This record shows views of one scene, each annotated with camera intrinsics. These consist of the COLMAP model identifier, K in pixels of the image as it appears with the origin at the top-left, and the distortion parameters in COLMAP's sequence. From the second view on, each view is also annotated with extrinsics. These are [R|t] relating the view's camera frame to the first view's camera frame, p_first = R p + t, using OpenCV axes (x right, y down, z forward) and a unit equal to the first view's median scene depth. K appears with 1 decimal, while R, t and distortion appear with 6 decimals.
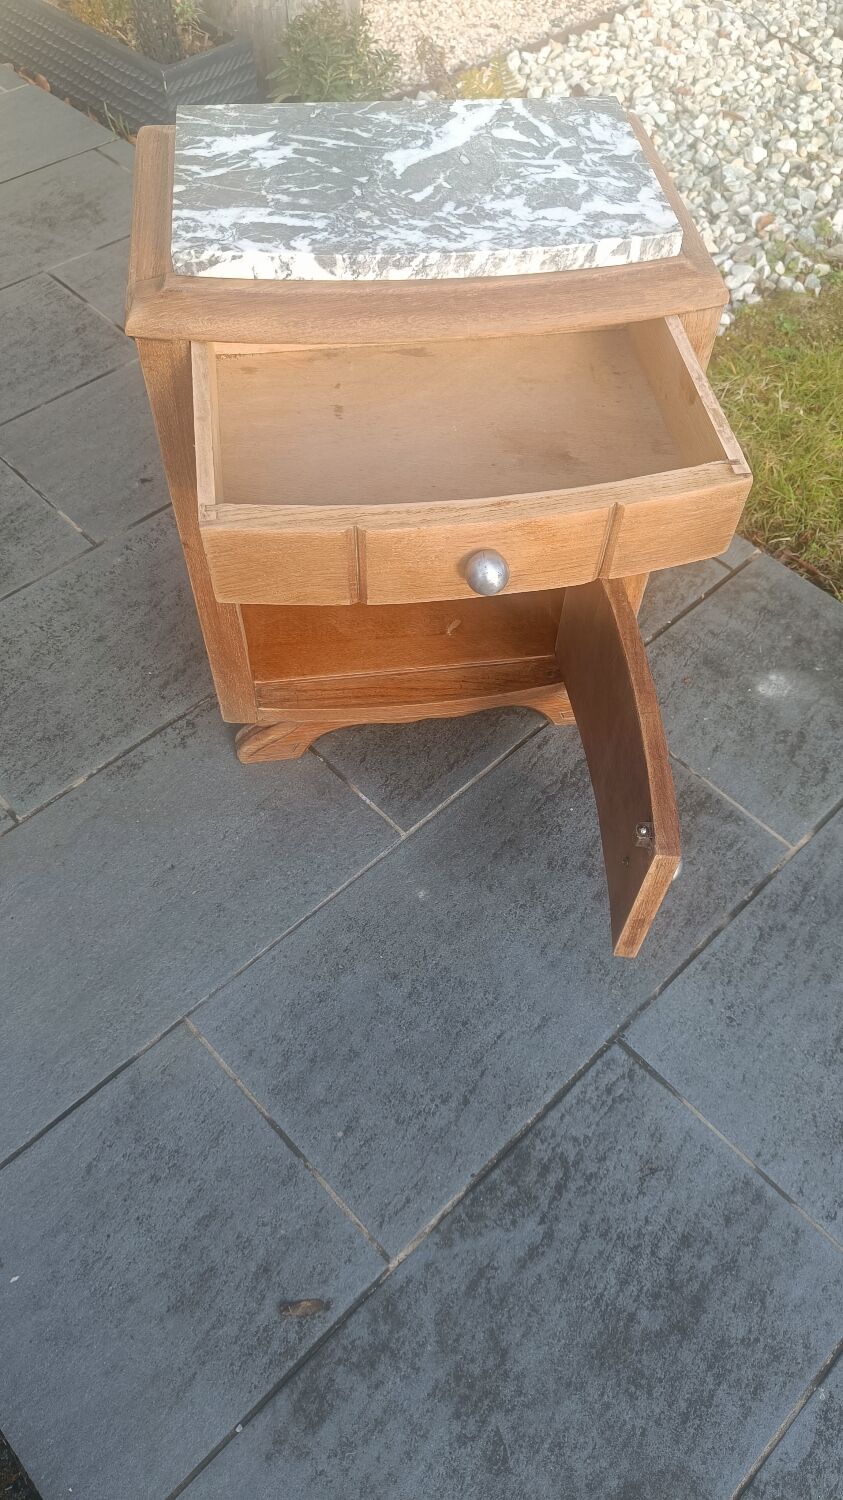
lens RADIAL K [[1048.5, 0, 436.0], [0, 1048.5, 747.9], [0, 0, 1]] dist [0.001727, 0.003693]
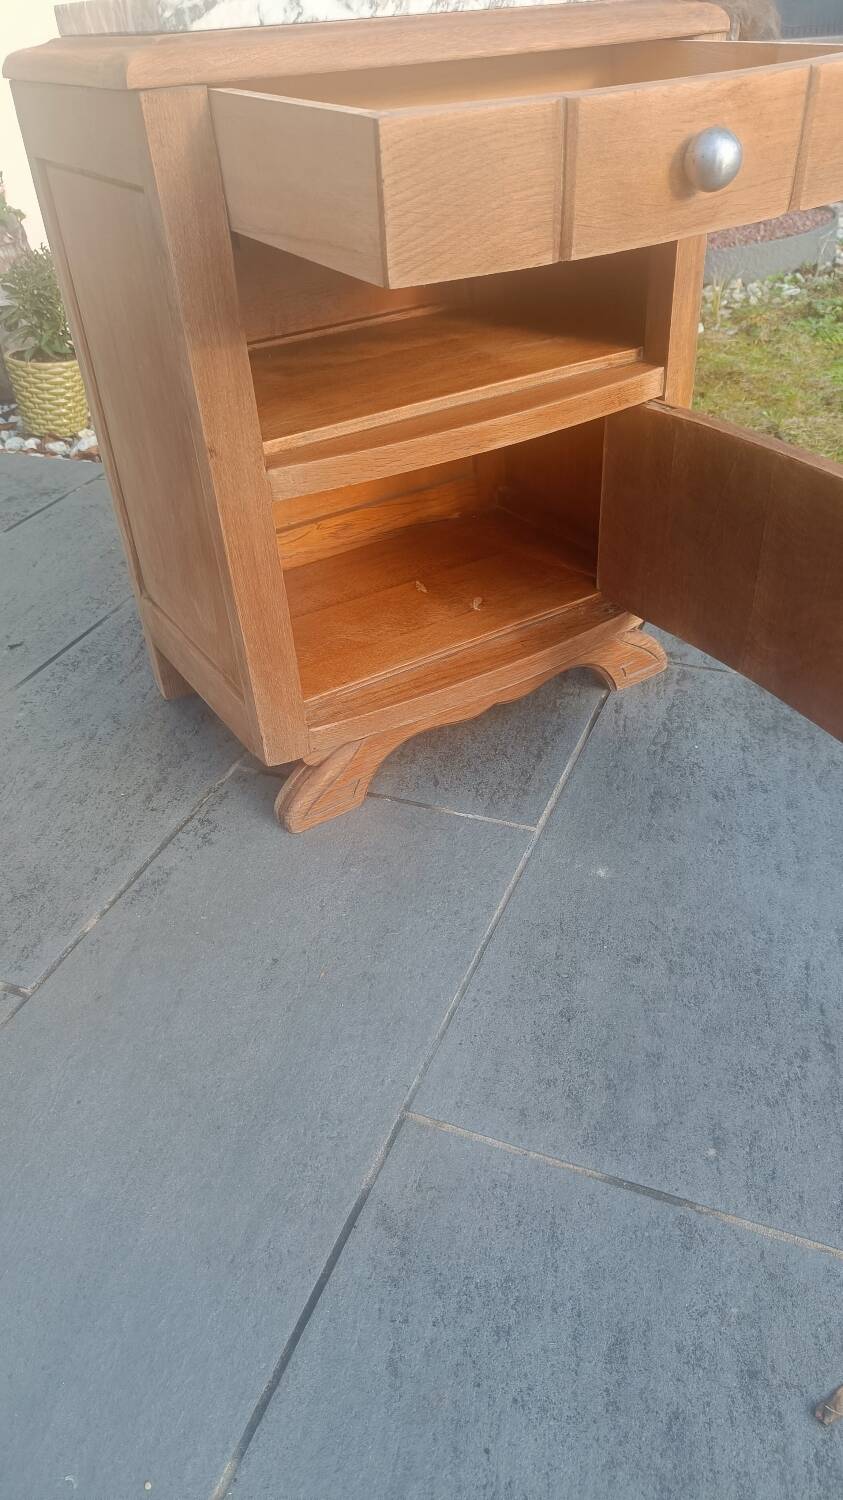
lens RADIAL K [[1050.1, 0, 431.8], [0, 1050.1, 771.9], [0, 0, 1]] dist [0.009011, 0.000056]
pose [[0.909798, -0.307664, 0.278586, -0.369568], [0.380766, 0.885821, -0.265213, 0.269686], [-0.165181, 0.347367, 0.923066, 0.341120]]
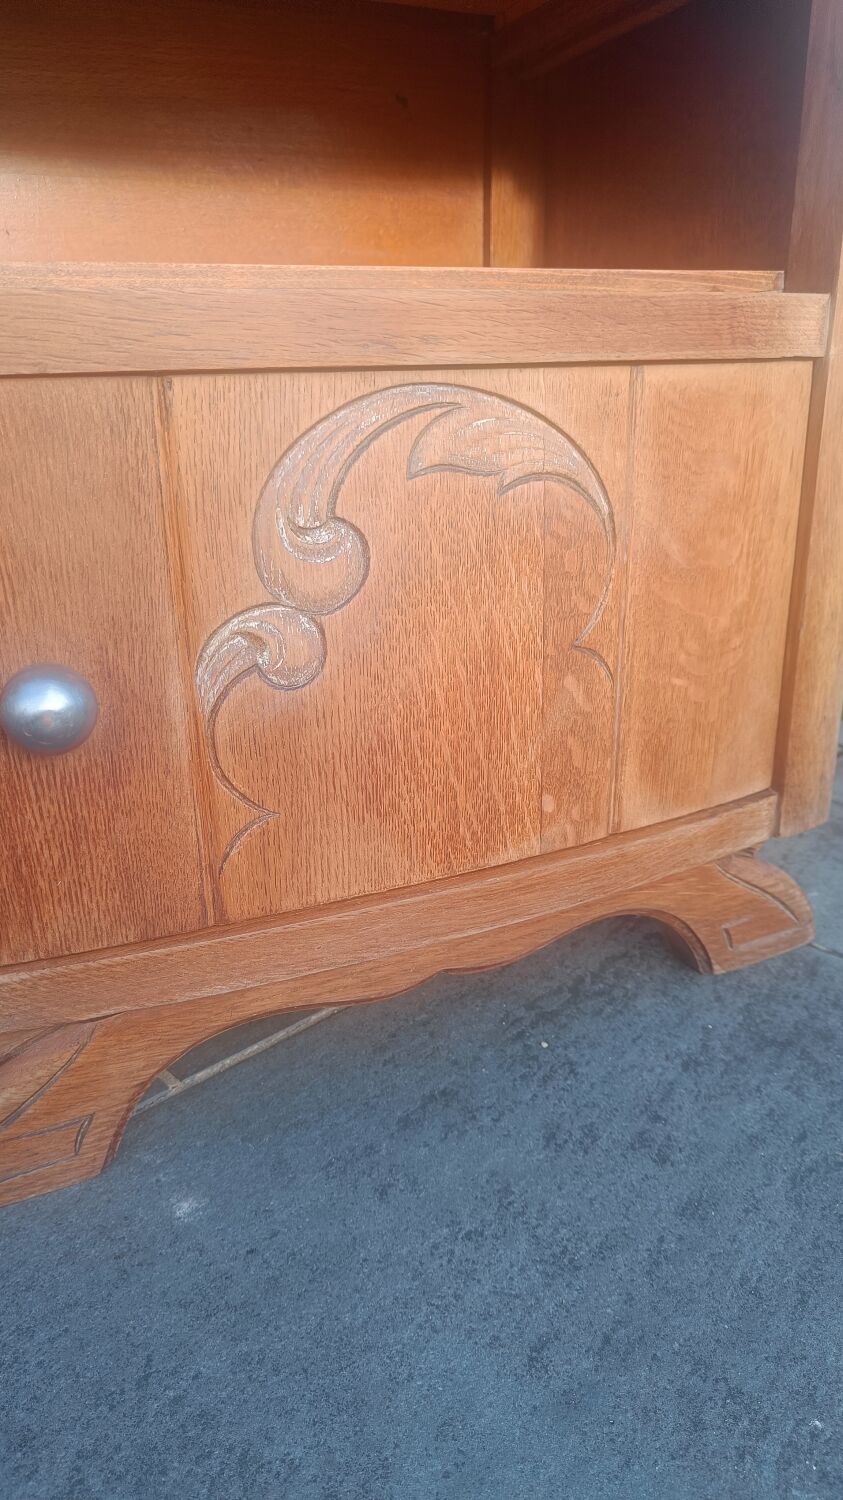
lens RADIAL K [[1058.9, 0, 414.4], [0, 1058.9, 759.9], [0, 0, 1]] dist [0.000672, -0.007657]
pose [[0.958956, -0.148867, 0.241335, -0.121223], [0.259034, 0.806136, -0.532021, 0.137488], [-0.115349, 0.572698, 0.811611, 0.809535]]
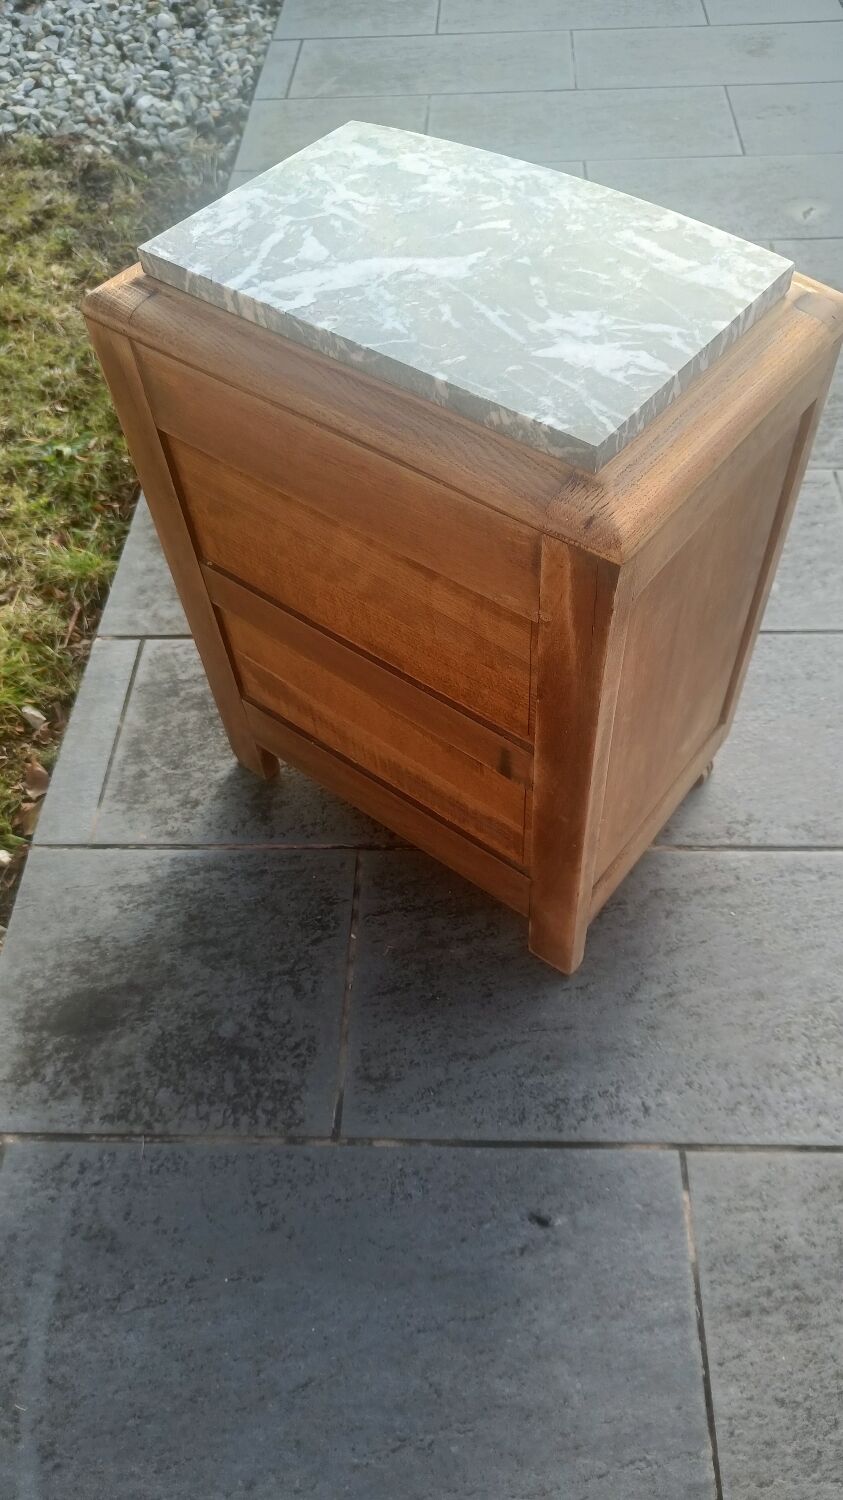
lens RADIAL K [[1048.5, 0, 436.0], [0, 1048.5, 747.9], [0, 0, 1]] dist [0.001727, 0.003693]
pose [[-0.695268, -0.576021, 0.429885, -0.520478], [0.603557, -0.143131, 0.784367, -1.115733], [-0.390282, 0.804806, 0.447176, 0.830642]]
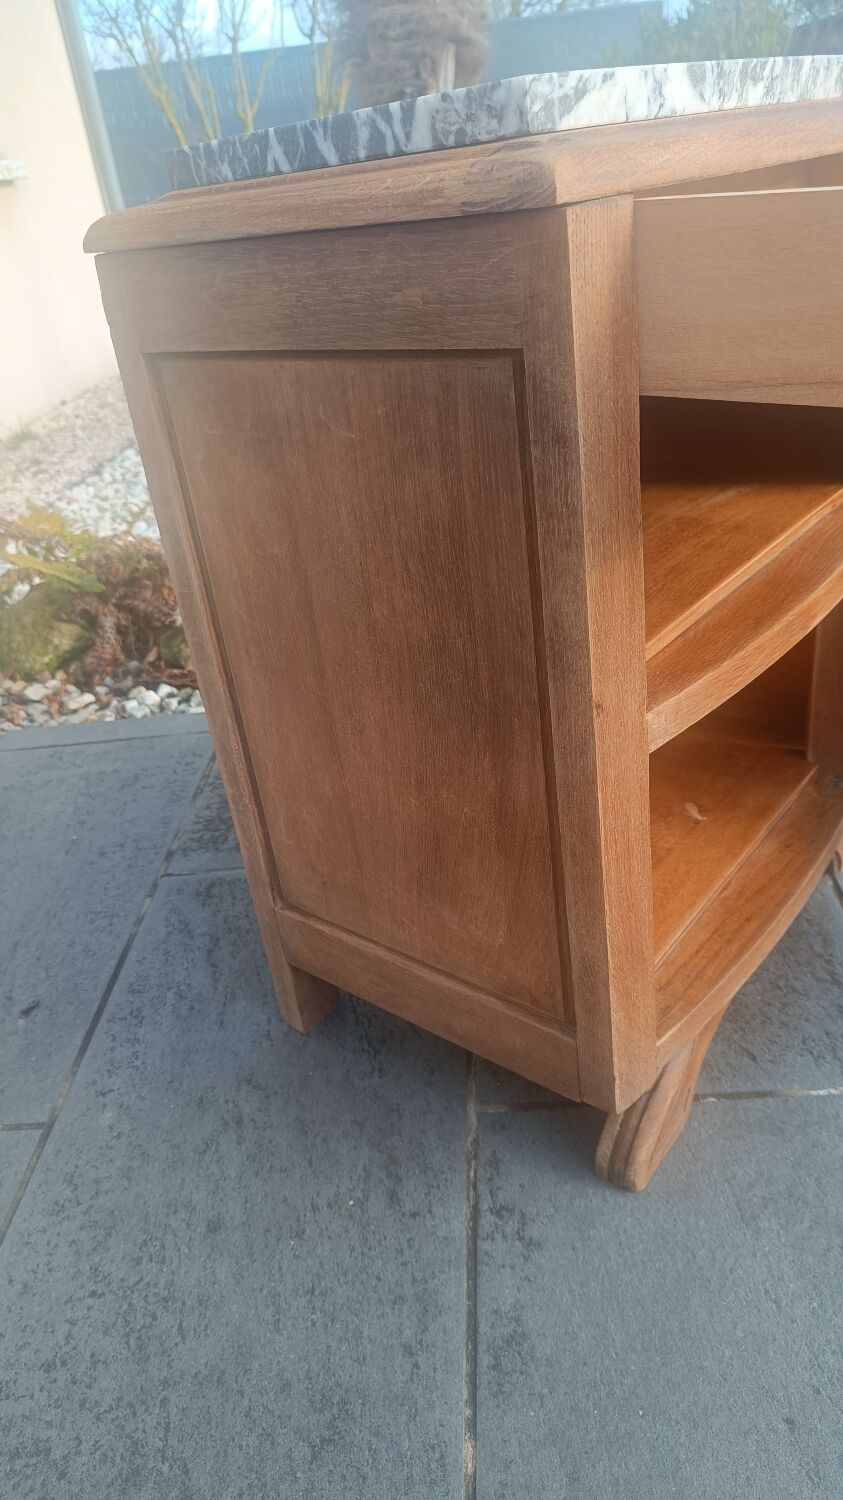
lens RADIAL K [[1055.8, 0, 427.7], [0, 1055.8, 755.8], [0, 0, 1]] dist [-0.001686, -0.002348]
pose [[0.717002, -0.439397, 0.541146, -0.576391], [0.640772, 0.721100, -0.263489, -0.092145], [-0.274444, 0.535673, 0.798583, 0.608738]]
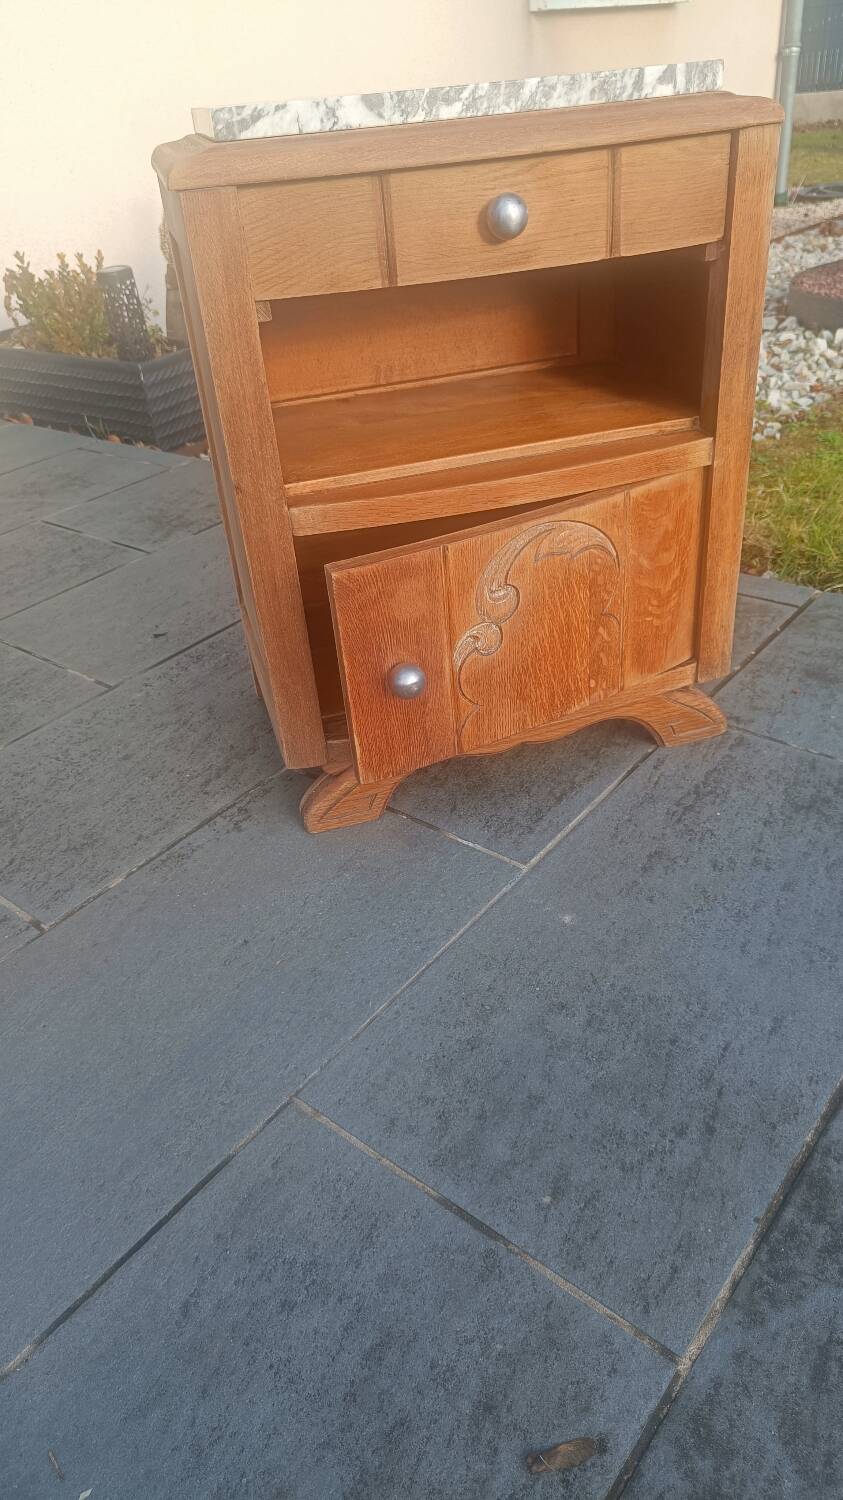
lens RADIAL K [[1052.3, 0, 424.2], [0, 1052.3, 751.4], [0, 0, 1]] dist [0.005809, -0.003102]
pose [[0.986031, -0.160548, 0.044364, -0.156315], [0.165548, 0.915235, -0.367341, 0.346517], [0.018372, 0.369553, 0.929028, 0.262463]]
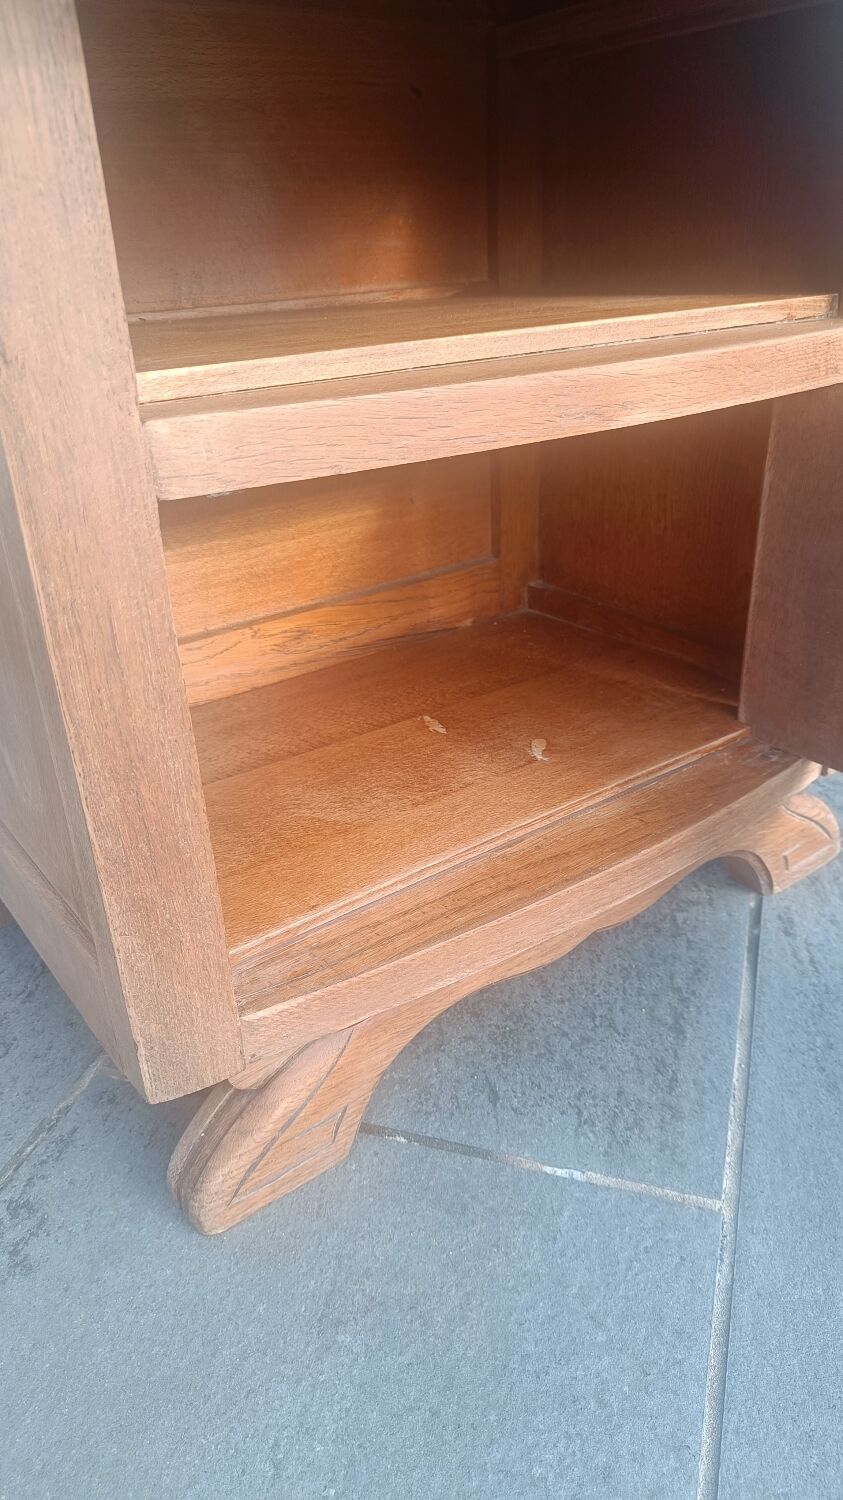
lens RADIAL K [[1062.1, 0, 432.8], [0, 1062.1, 751.9], [0, 0, 1]] dist [-0.009324, -0.005346]
pose [[0.878779, -0.270851, 0.392923, -0.272397], [0.425993, 0.816343, -0.390017, 0.066102], [-0.215123, 0.510121, 0.832766, 0.763519]]
